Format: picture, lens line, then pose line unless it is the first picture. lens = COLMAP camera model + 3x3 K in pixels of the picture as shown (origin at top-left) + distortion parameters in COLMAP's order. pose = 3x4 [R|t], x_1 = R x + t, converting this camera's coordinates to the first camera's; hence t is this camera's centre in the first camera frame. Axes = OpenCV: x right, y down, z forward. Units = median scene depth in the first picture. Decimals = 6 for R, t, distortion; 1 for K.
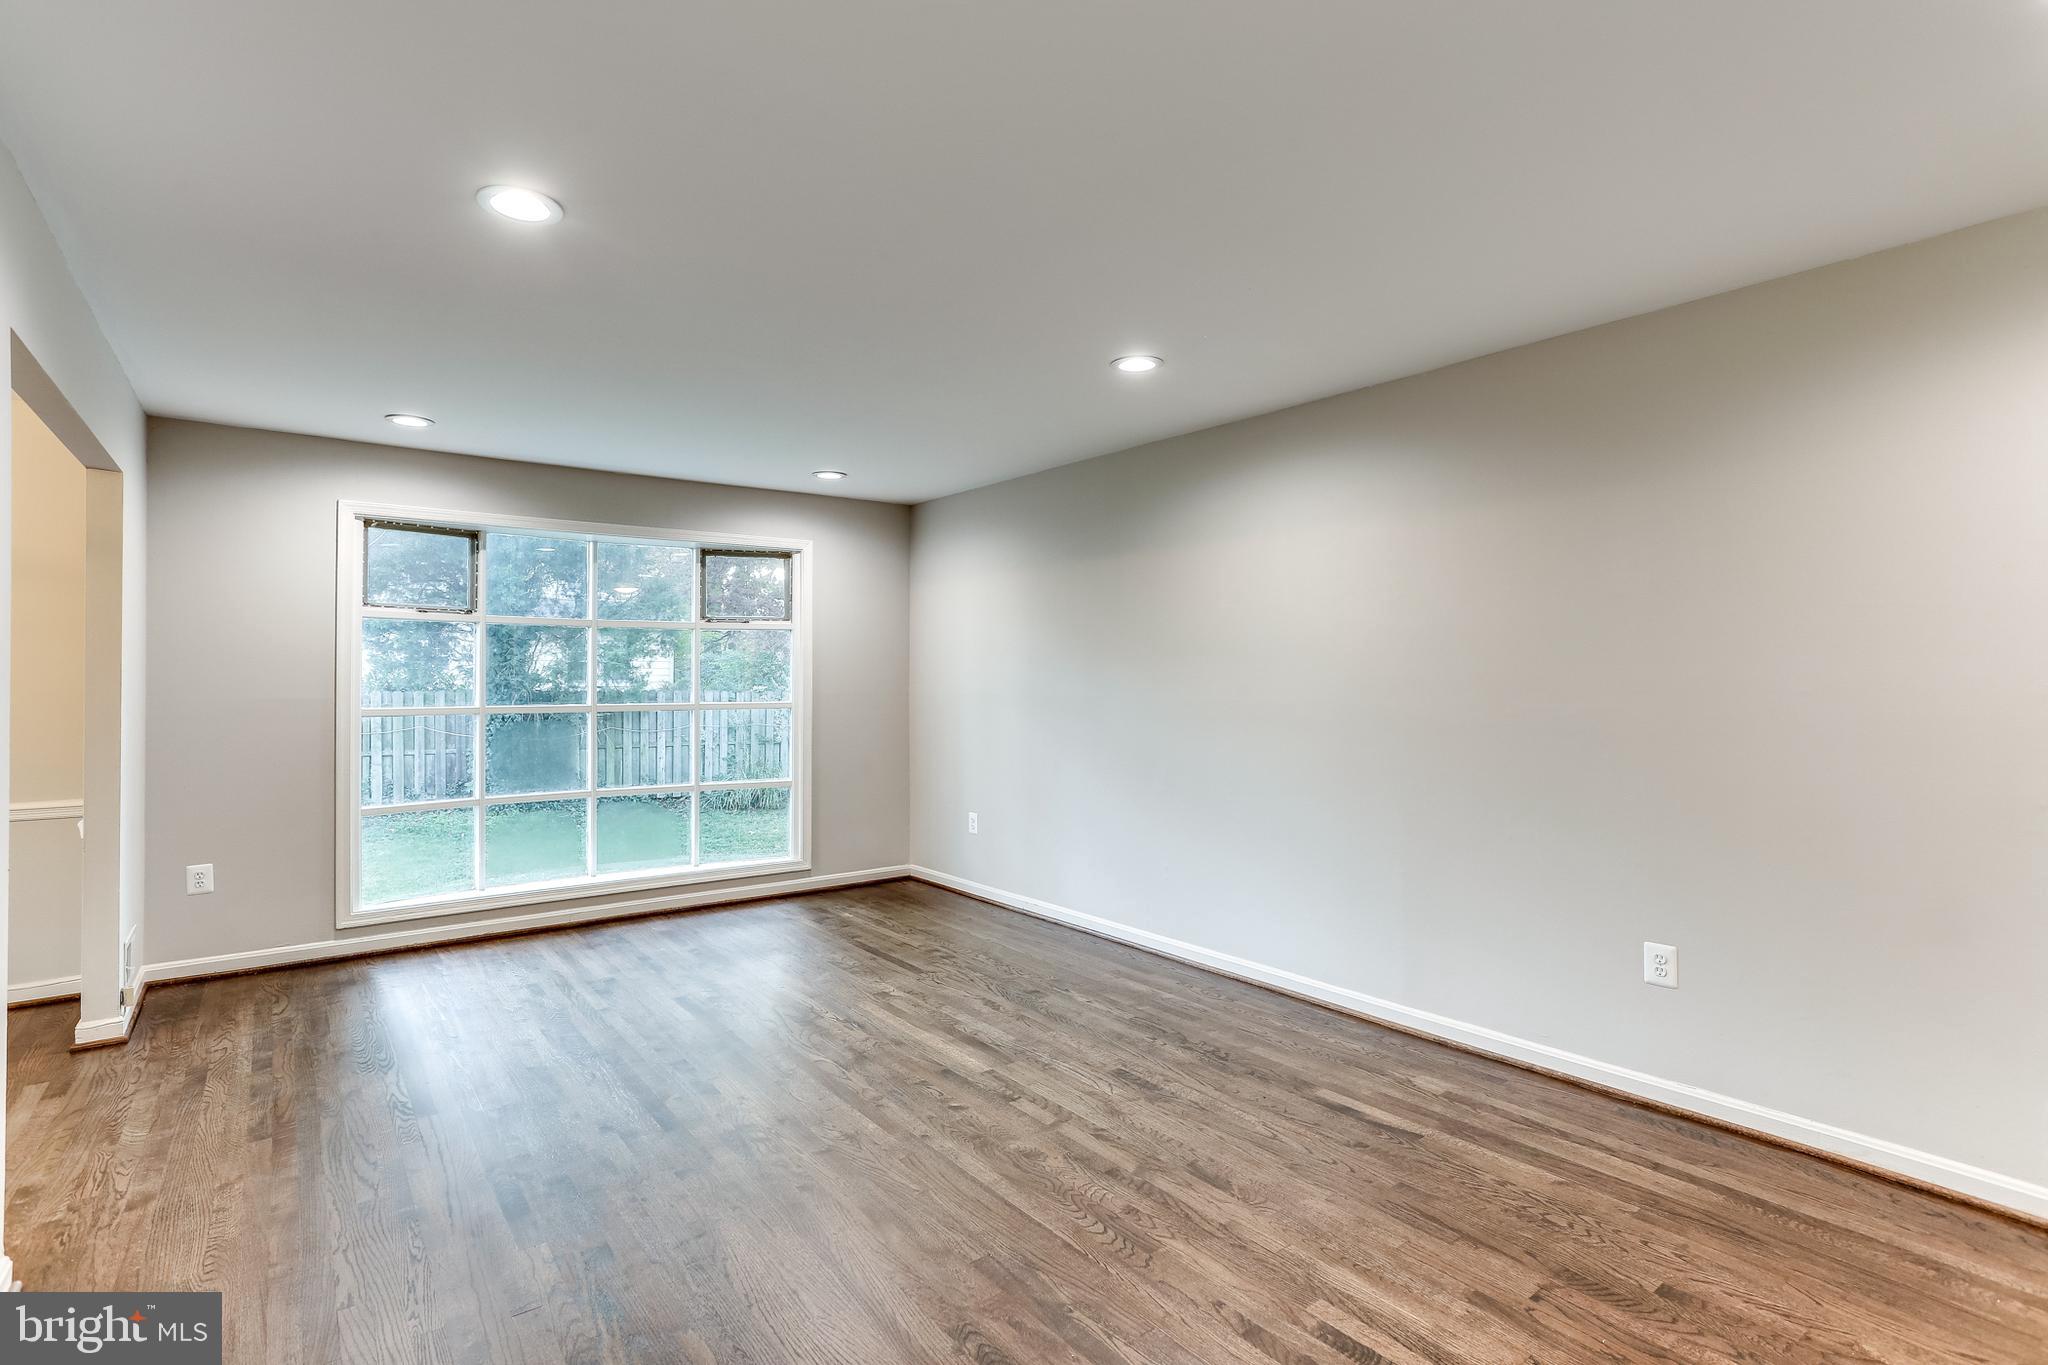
lens RADIAL K [[993.2, 0, 1016.1], [0, 993.2, 674.9], [0, 0, 1]] dist [-0.046300, 0.027633]
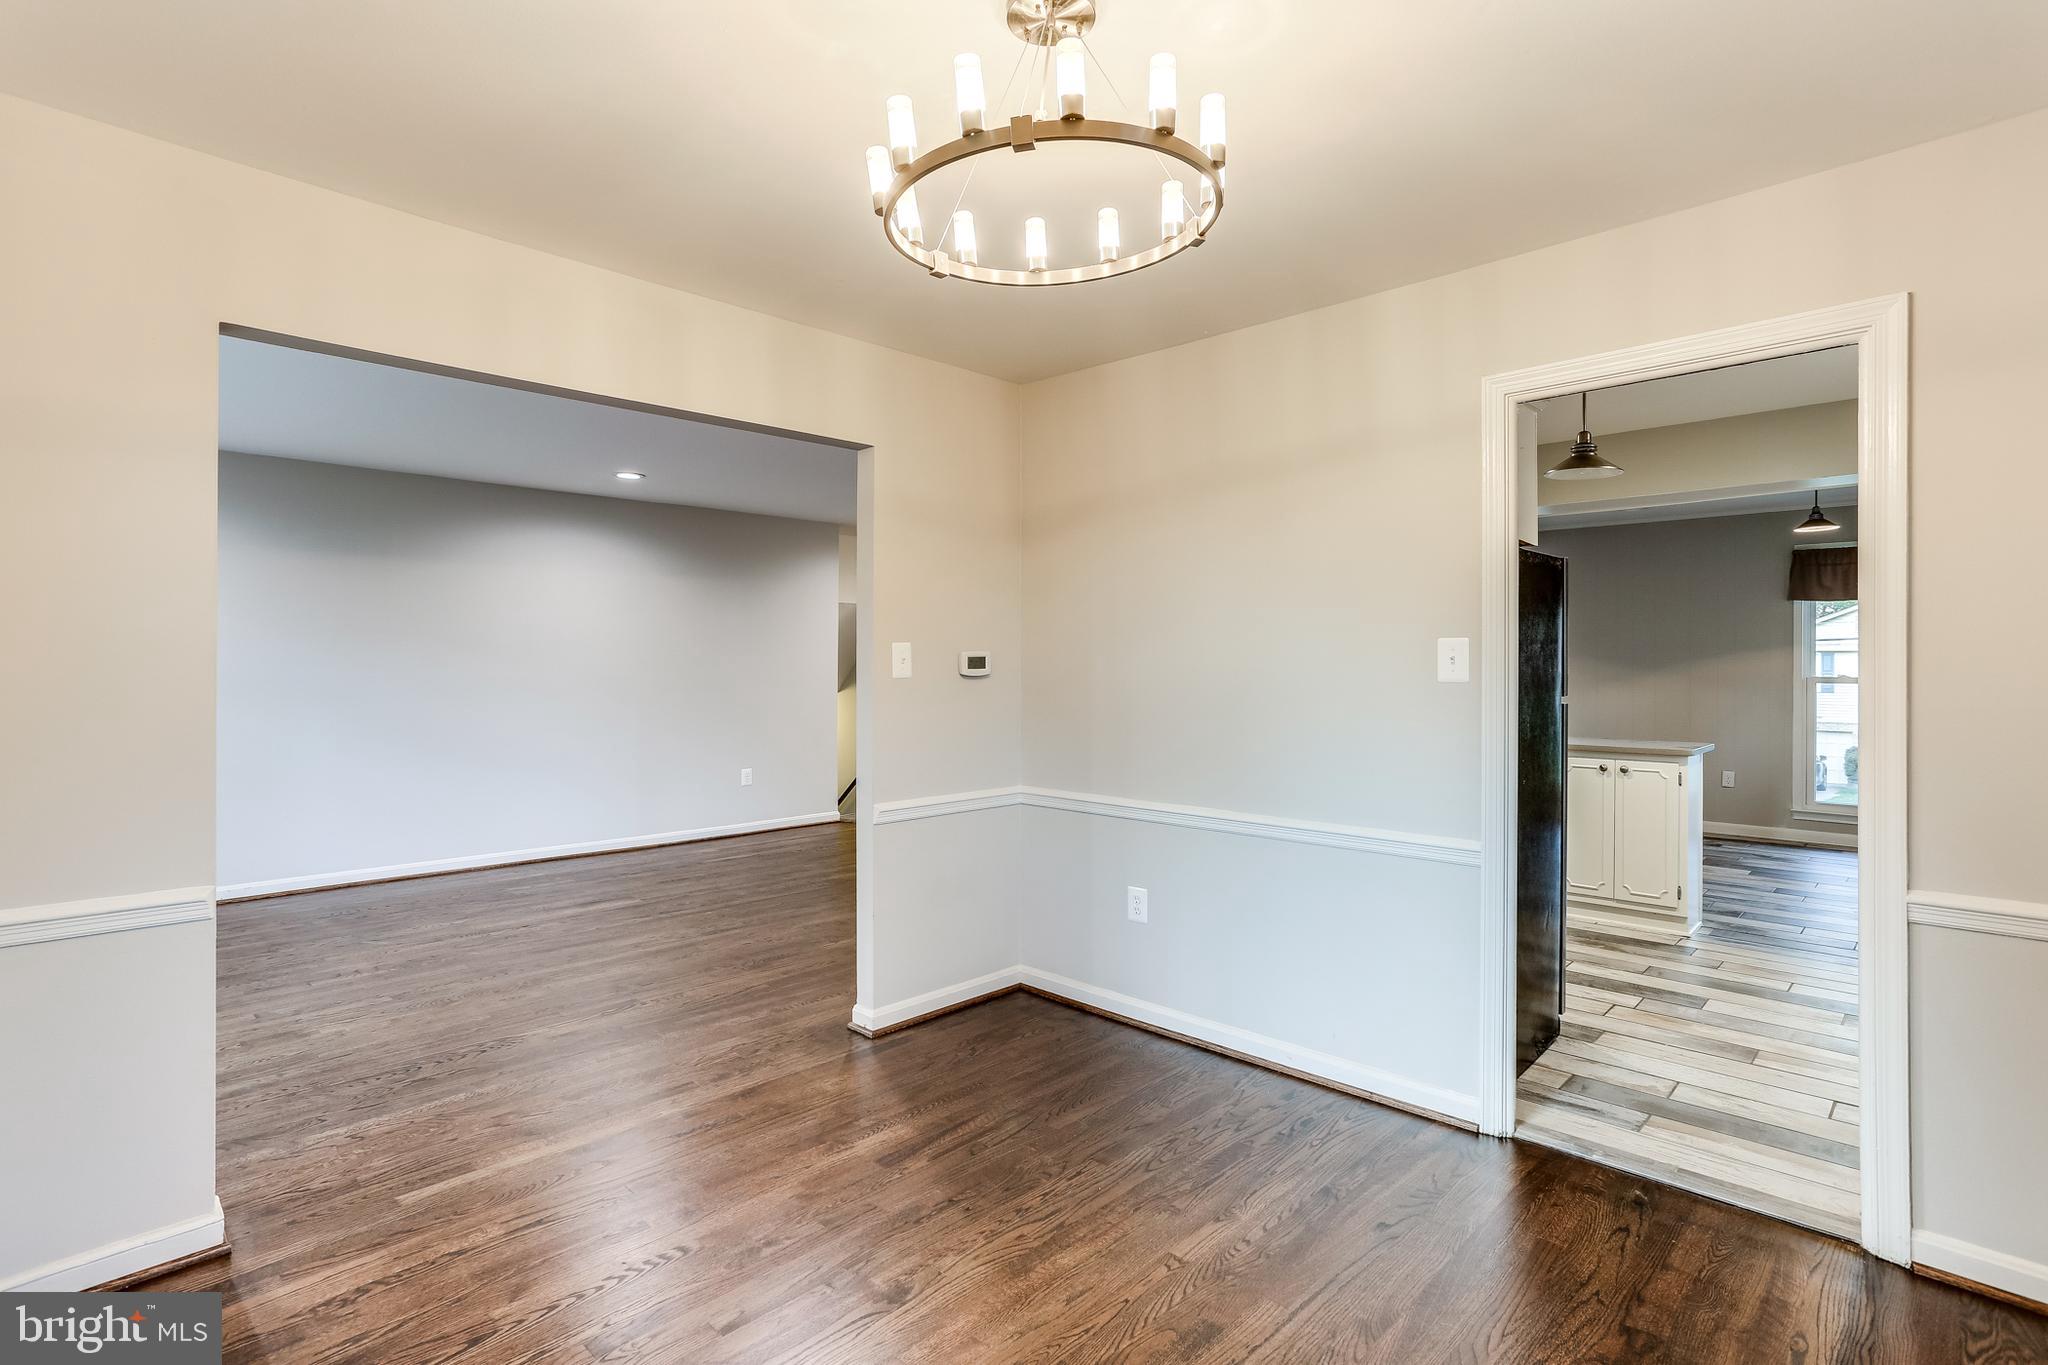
lens RADIAL K [[1002.6, 0, 1014.4], [0, 1002.6, 659.1], [0, 0, 1]] dist [-0.032151, 0.028814]
pose [[-0.142931, 0.004679, 0.989722, -1.359949], [-0.005184, 0.999972, -0.005477, 0.004867], [-0.989719, -0.005914, -0.142903, 0.481888]]
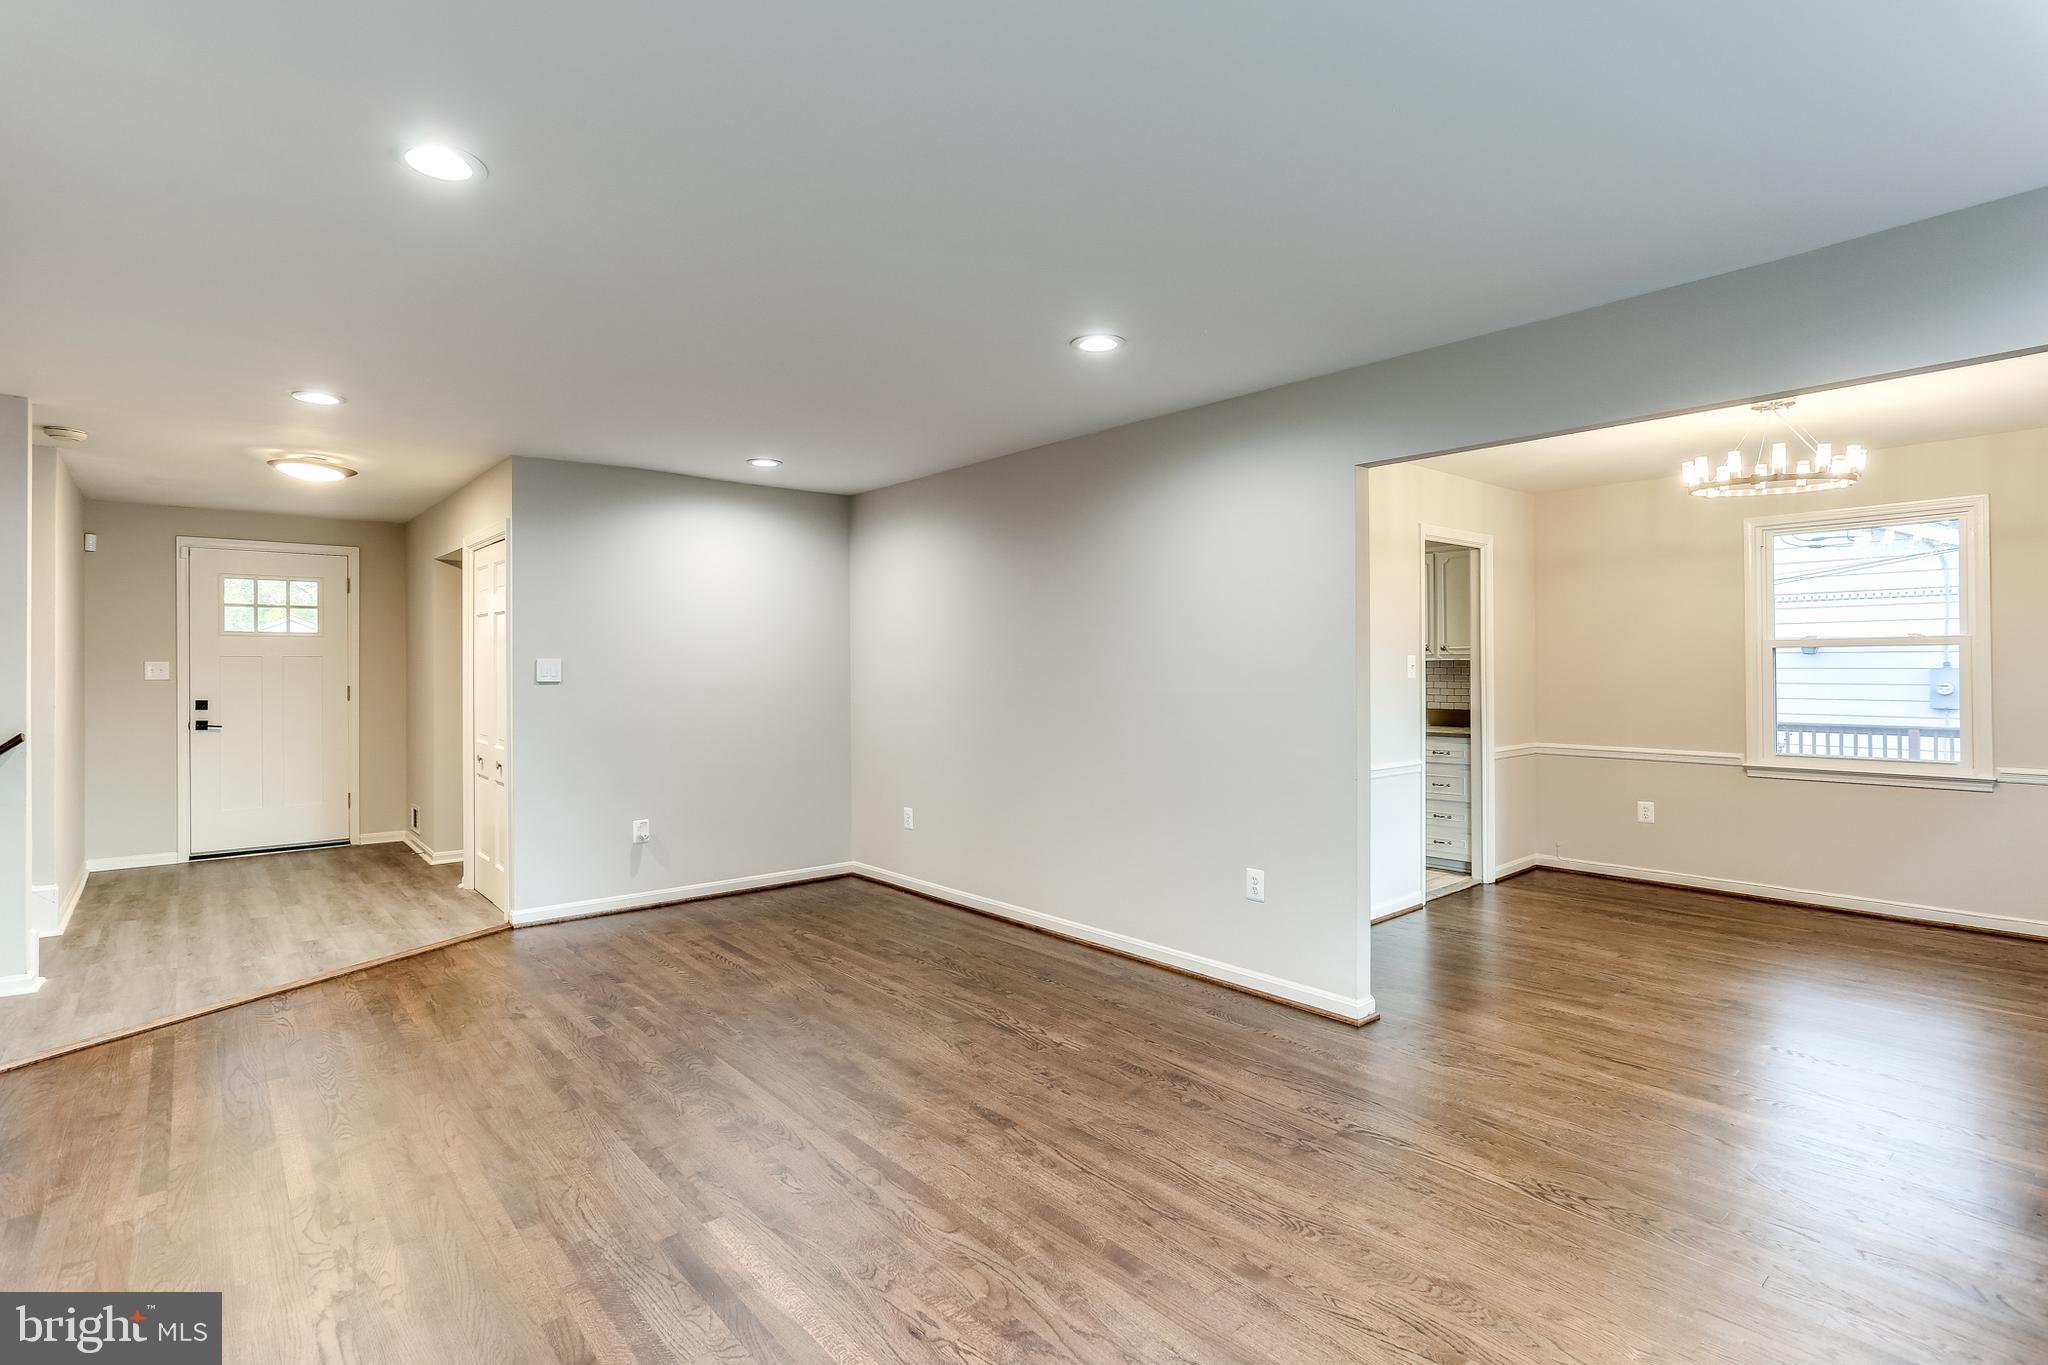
lens RADIAL K [[993.2, 0, 1016.1], [0, 993.2, 674.9], [0, 0, 1]] dist [-0.046300, 0.027633]
pose [[-0.998405, 0.006315, -0.056103, -0.164731], [0.006224, 0.999979, 0.001807, 0.003826], [0.056113, 0.001455, -0.998423, 1.330249]]
